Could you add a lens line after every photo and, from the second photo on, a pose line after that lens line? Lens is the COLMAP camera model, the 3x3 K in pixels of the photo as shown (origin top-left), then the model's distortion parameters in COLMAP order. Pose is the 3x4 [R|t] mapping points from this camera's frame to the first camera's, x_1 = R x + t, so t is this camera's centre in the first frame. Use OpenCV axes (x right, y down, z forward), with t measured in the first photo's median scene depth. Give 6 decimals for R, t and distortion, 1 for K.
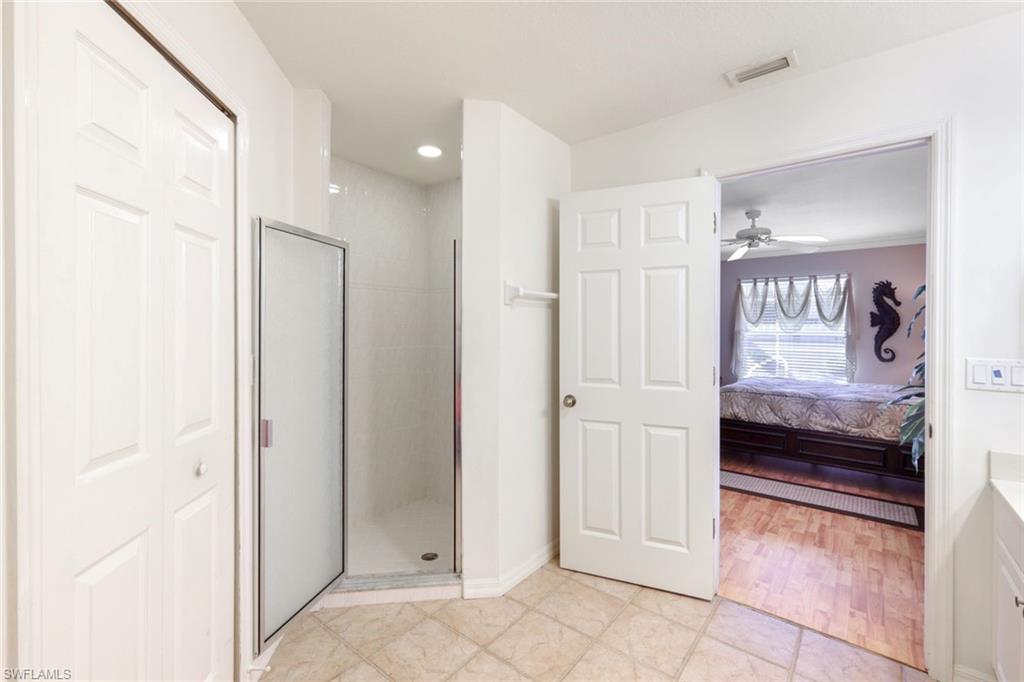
lens RADIAL K [[448.8, 0, 515.5], [0, 448.8, 331.3], [0, 0, 1]] dist [0.005000, -0.000008]
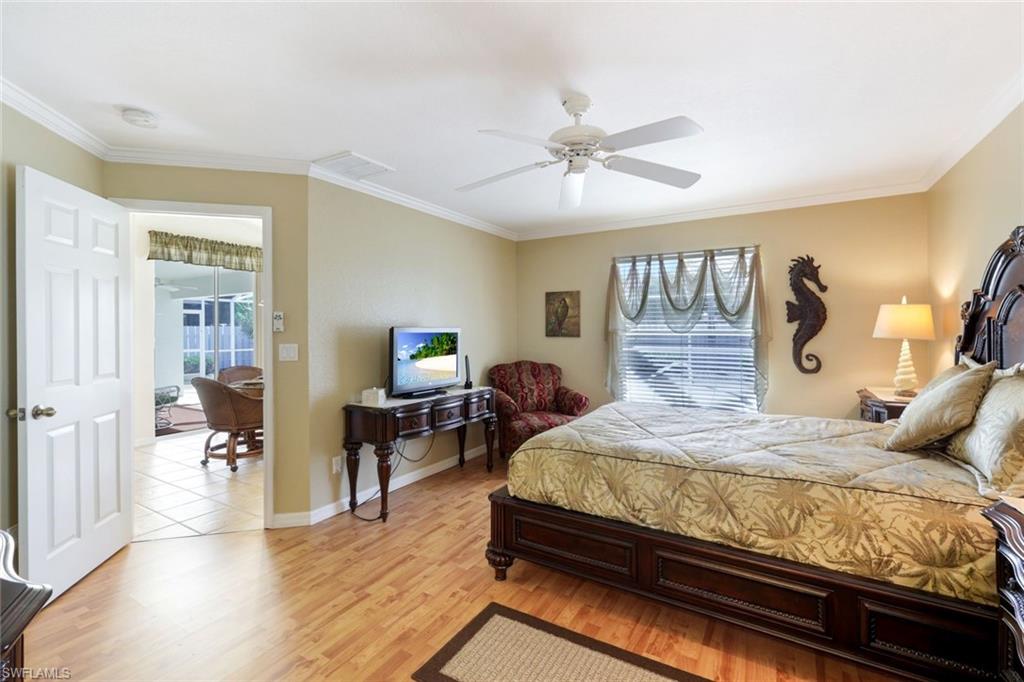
lens RADIAL K [[448.8, 0, 507.2], [0, 448.8, 327.0], [0, 0, 1]] dist [0.005000, -0.000008]
pose [[0.993209, -0.009895, 0.115919, 0.287845], [0.011754, 0.999813, -0.015362, 0.001864], [-0.115746, 0.016620, 0.993140, 0.371756]]
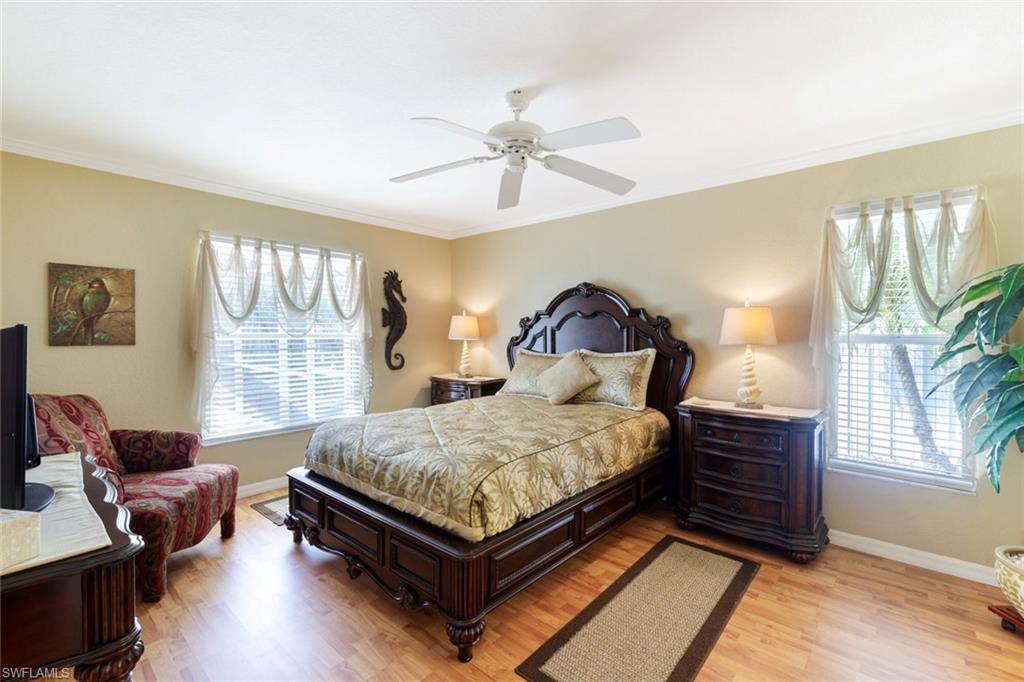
lens RADIAL K [[448.8, 0, 520.3], [0, 448.8, 335.3], [0, 0, 1]] dist [0.005000, -0.000008]
pose [[0.062663, -0.014906, 0.997923, 0.022598], [0.011869, 0.999829, 0.014189, -0.004065], [-0.997964, 0.010955, 0.062829, 0.719385]]
